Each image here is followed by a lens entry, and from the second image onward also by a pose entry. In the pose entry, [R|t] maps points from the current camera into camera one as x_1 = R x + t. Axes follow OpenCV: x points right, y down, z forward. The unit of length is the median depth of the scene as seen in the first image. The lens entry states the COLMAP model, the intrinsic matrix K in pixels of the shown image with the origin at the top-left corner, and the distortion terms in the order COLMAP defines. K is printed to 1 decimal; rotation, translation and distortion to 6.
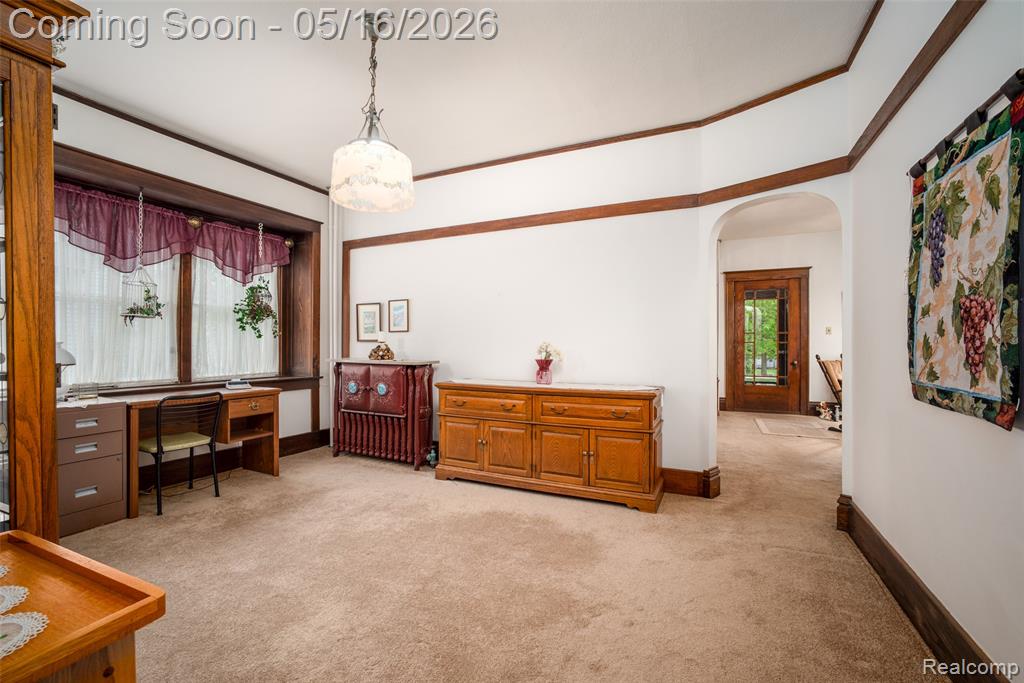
lens RADIAL K [[432.3, 0, 514.7], [0, 432.3, 341.1], [0, 0, 1]] dist [-0.022694, 0.000641]
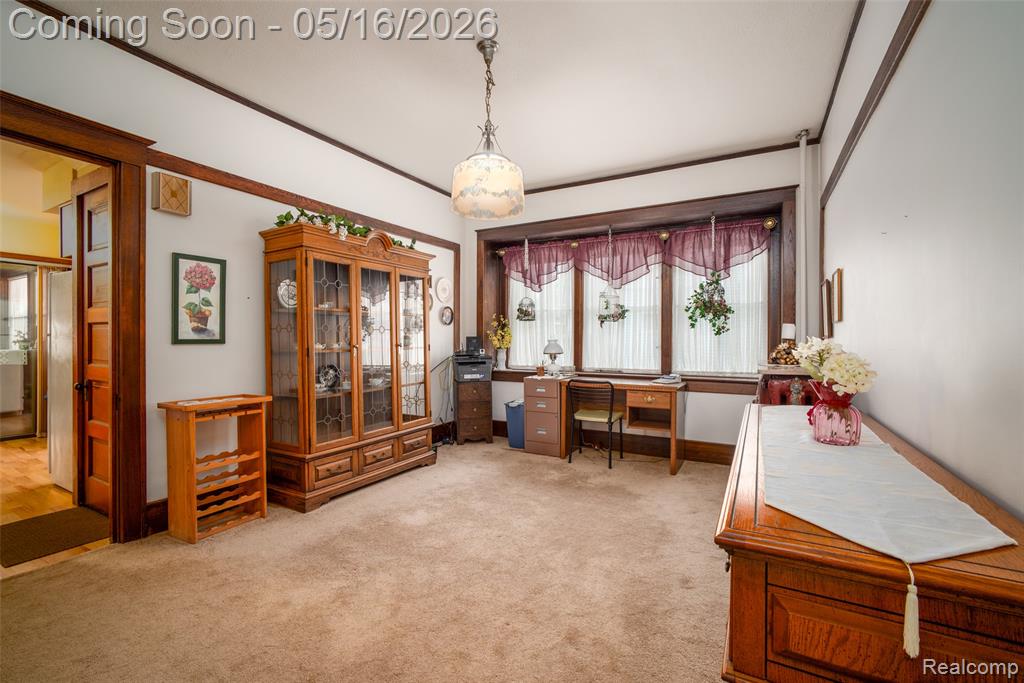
lens RADIAL K [[442.9, 0, 535.7], [0, 442.9, 338.0], [0, 0, 1]] dist [0.001191, 0.000330]
pose [[-0.040788, 0.000446, -0.999168, 0.588658], [0.007346, 0.999973, 0.000147, -0.004669], [0.999141, -0.007334, -0.040790, 0.880962]]
